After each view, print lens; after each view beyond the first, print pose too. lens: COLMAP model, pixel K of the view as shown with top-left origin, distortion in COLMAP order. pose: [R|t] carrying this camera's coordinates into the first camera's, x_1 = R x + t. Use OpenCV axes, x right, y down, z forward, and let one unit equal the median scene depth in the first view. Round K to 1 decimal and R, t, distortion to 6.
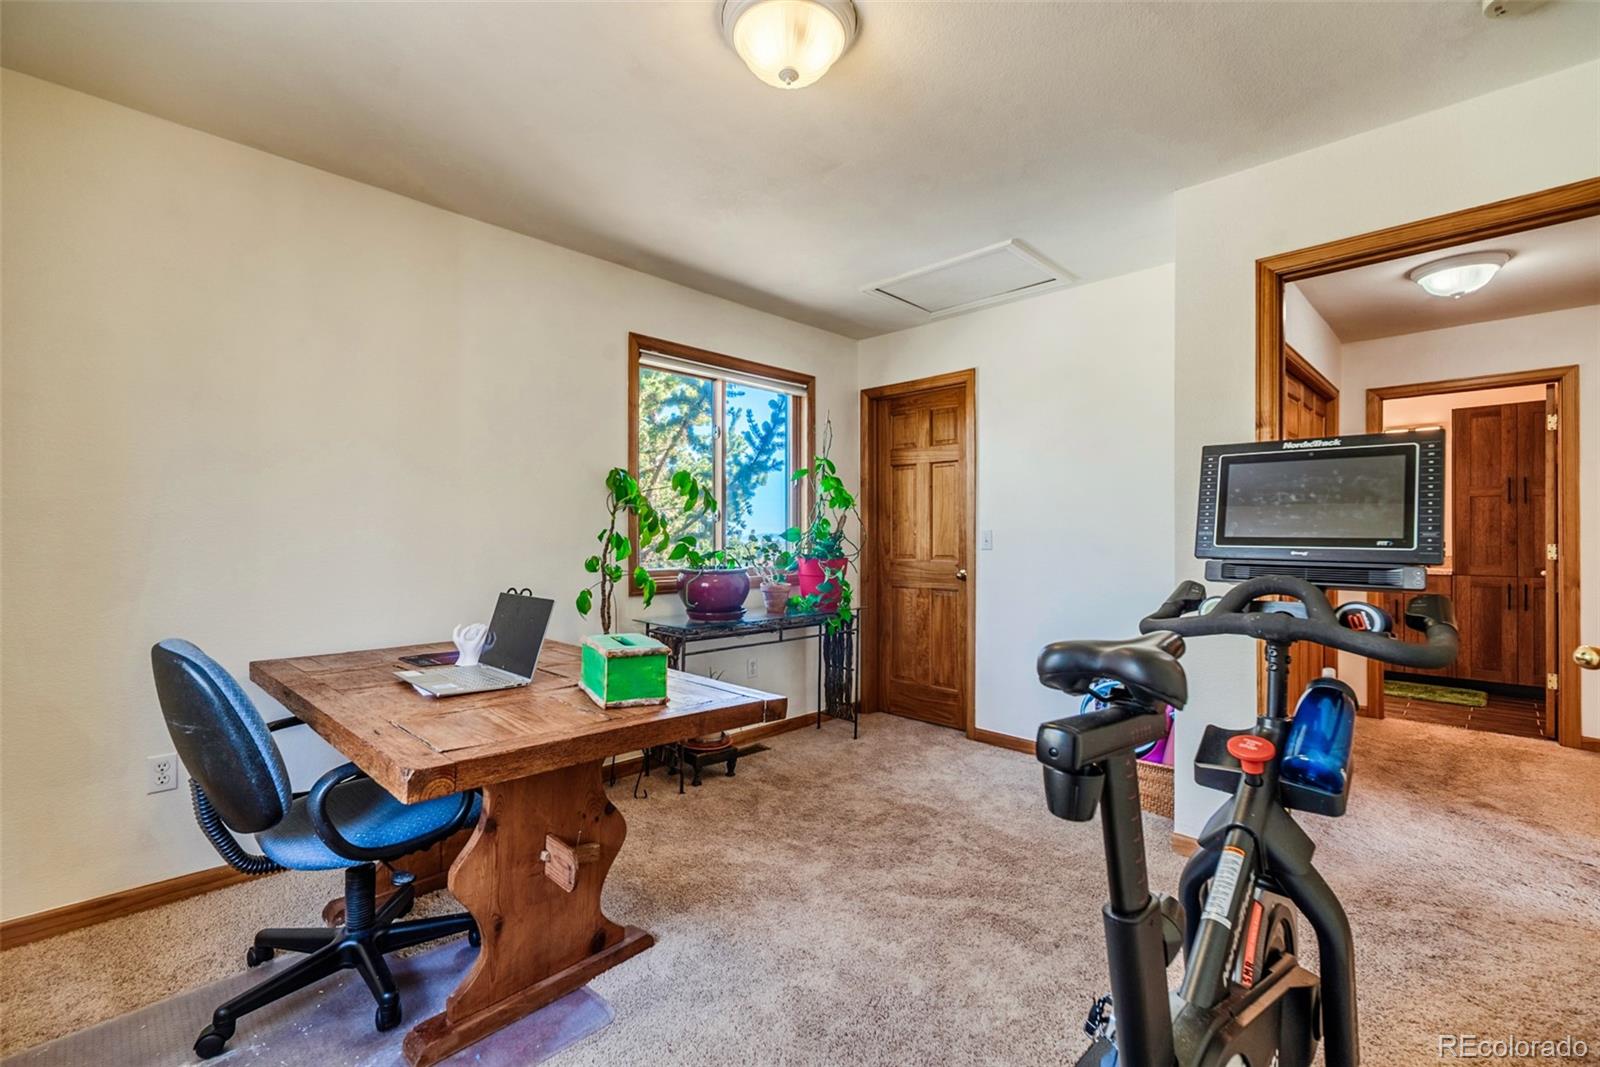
lens RADIAL K [[701.7, 0, 804.1], [0, 701.7, 535.9], [0, 0, 1]] dist [0.013481, 0.000398]
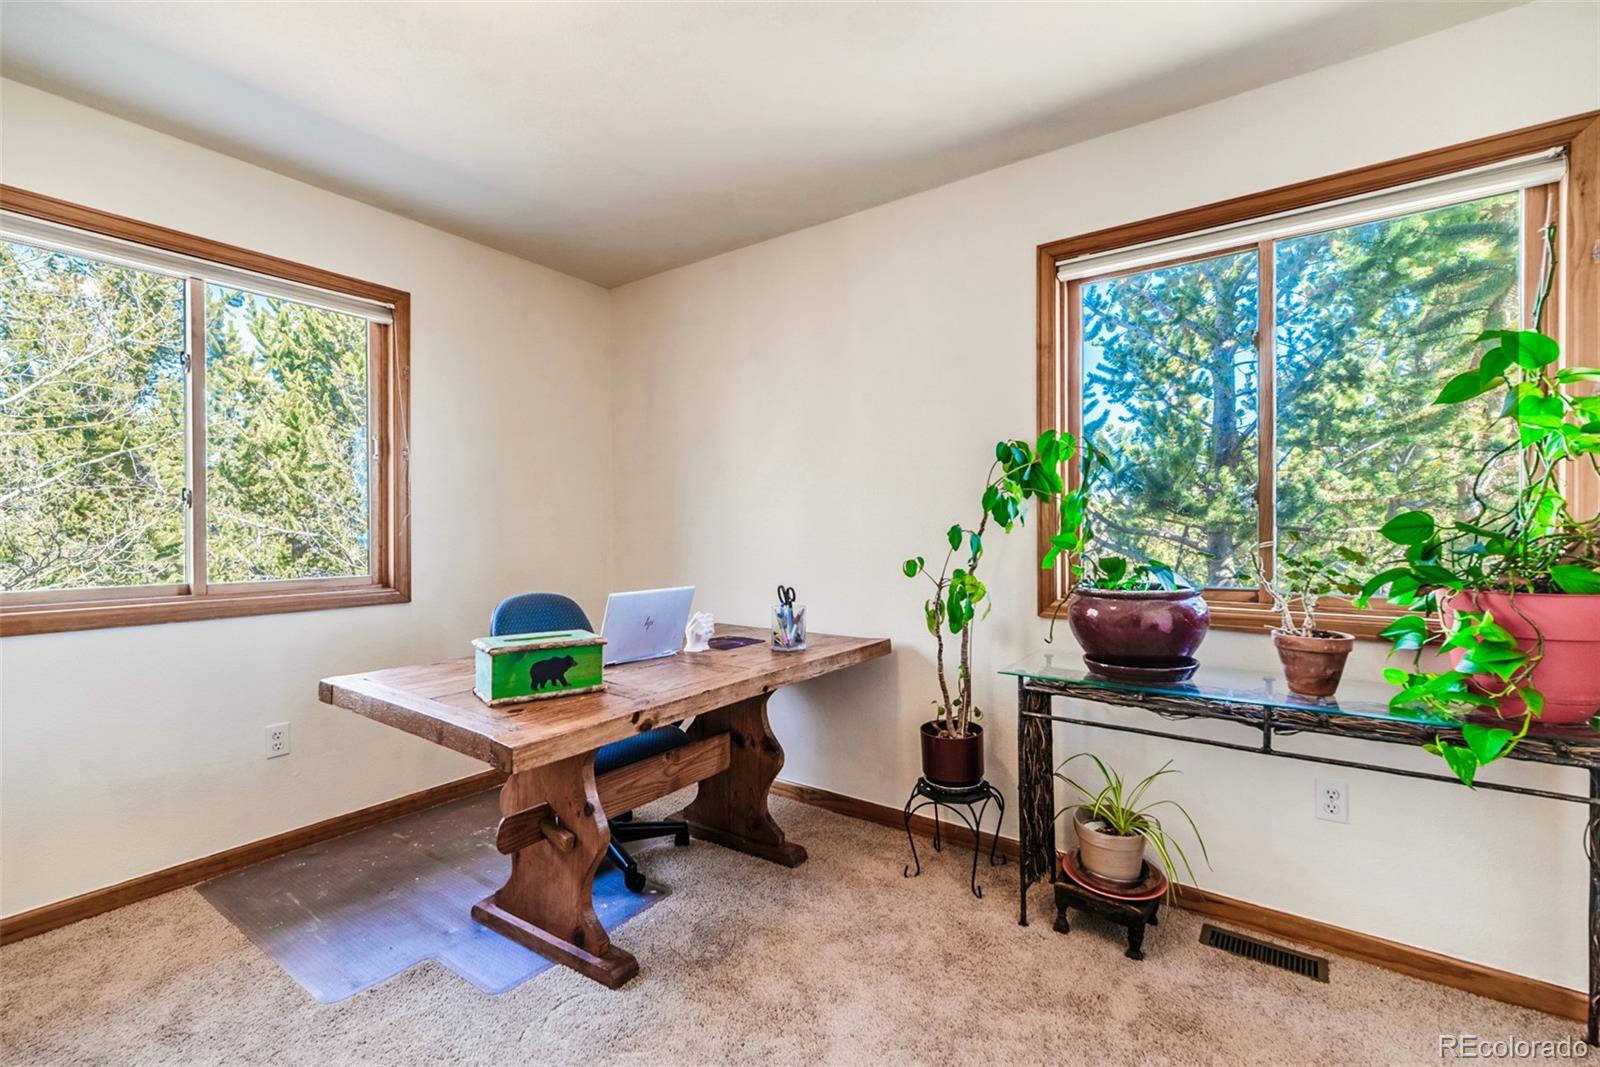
lens RADIAL K [[701.7, 0, 804.1], [0, 701.7, 535.9], [0, 0, 1]] dist [0.013481, 0.000398]
pose [[0.151078, 0.002430, -0.988519, 0.422076], [-0.001433, 0.999996, 0.002239, 0.002231], [0.988521, 0.001078, 0.151081, 0.661584]]
